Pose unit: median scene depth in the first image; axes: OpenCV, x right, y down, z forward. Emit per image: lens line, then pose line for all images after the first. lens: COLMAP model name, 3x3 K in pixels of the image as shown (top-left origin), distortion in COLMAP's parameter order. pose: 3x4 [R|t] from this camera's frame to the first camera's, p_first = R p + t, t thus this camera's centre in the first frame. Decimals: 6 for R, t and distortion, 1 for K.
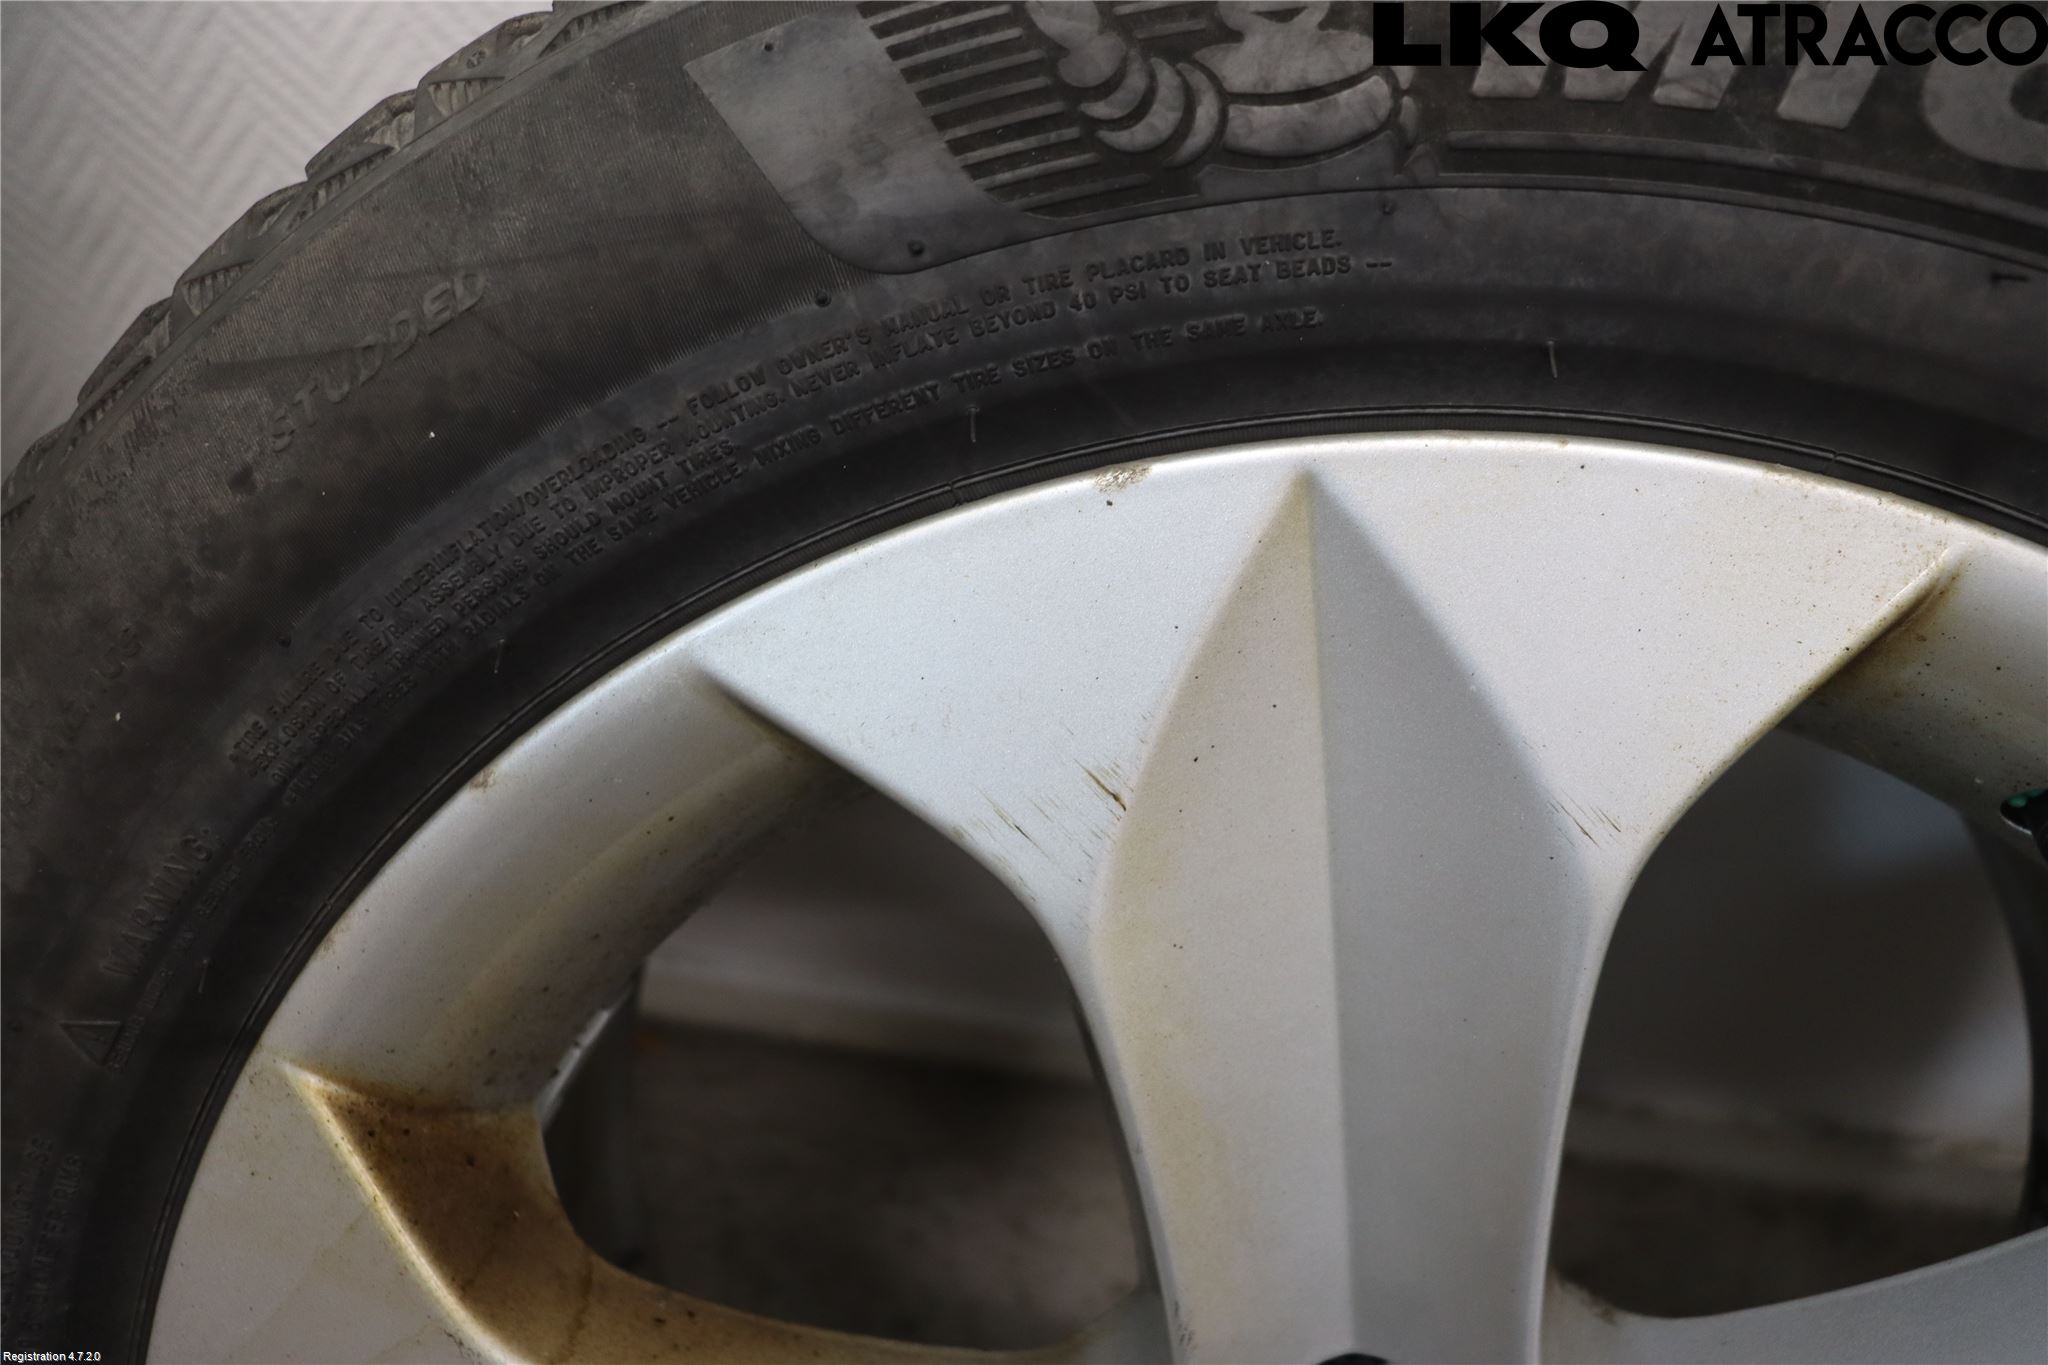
lens RADIAL K [[1741.5, 0, 1026.2], [0, 1741.5, 711.4], [0, 0, 1]] dist [-0.212615, 0.184059]
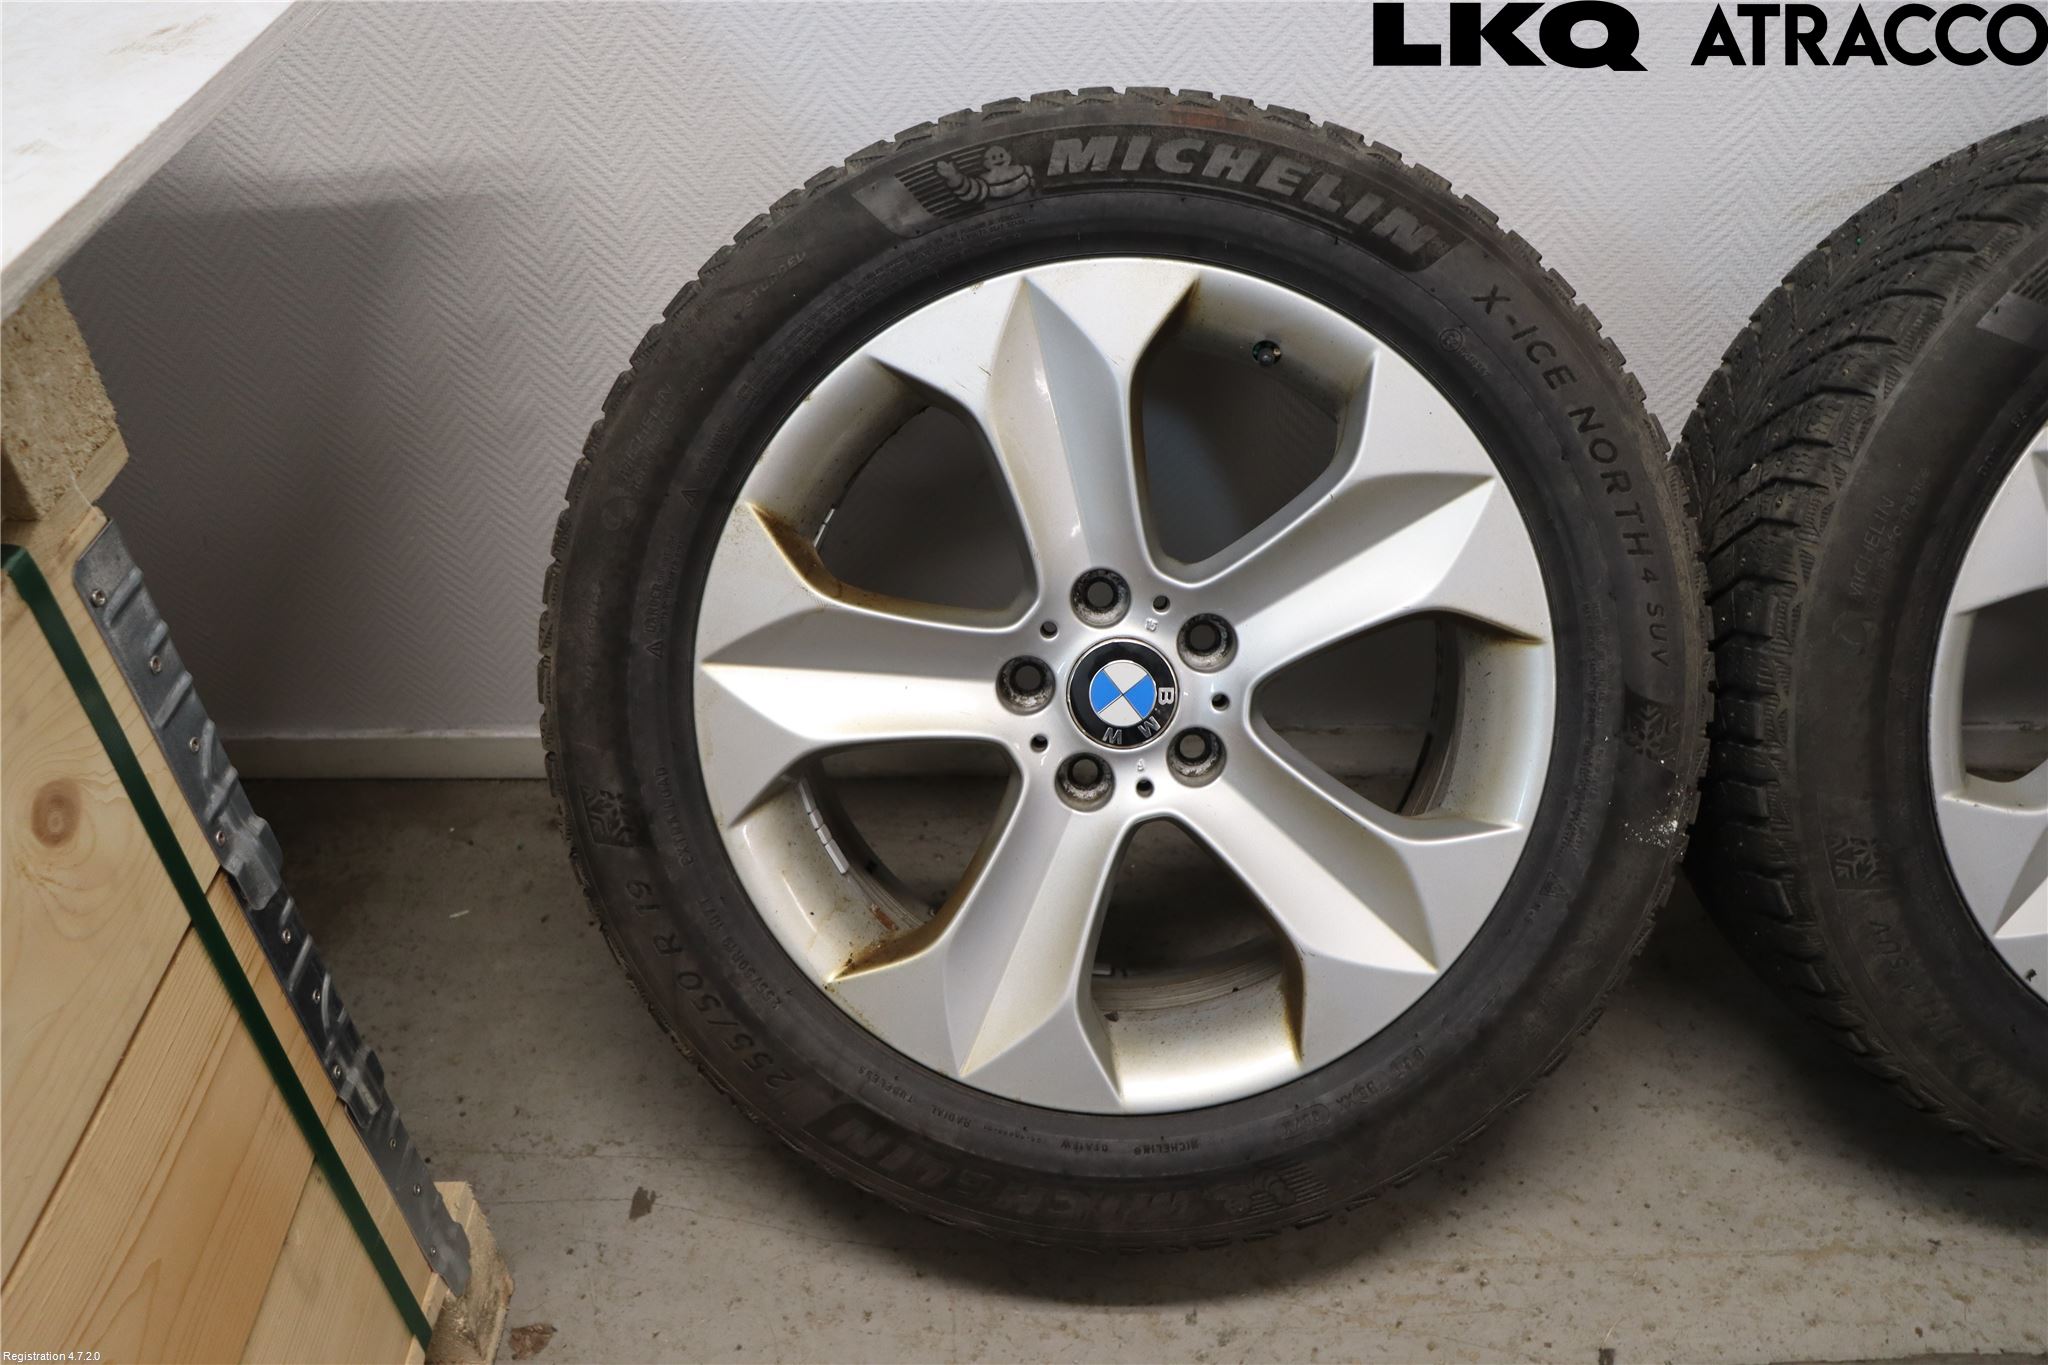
lens RADIAL K [[1741.5, 0, 1026.2], [0, 1741.5, 711.4], [0, 0, 1]] dist [-0.212615, 0.184059]
pose [[0.990137, -0.130990, 0.049712, -0.154495], [0.135688, 0.984920, -0.107335, 1.262663], [-0.034903, 0.113021, 0.992979, -2.778187]]
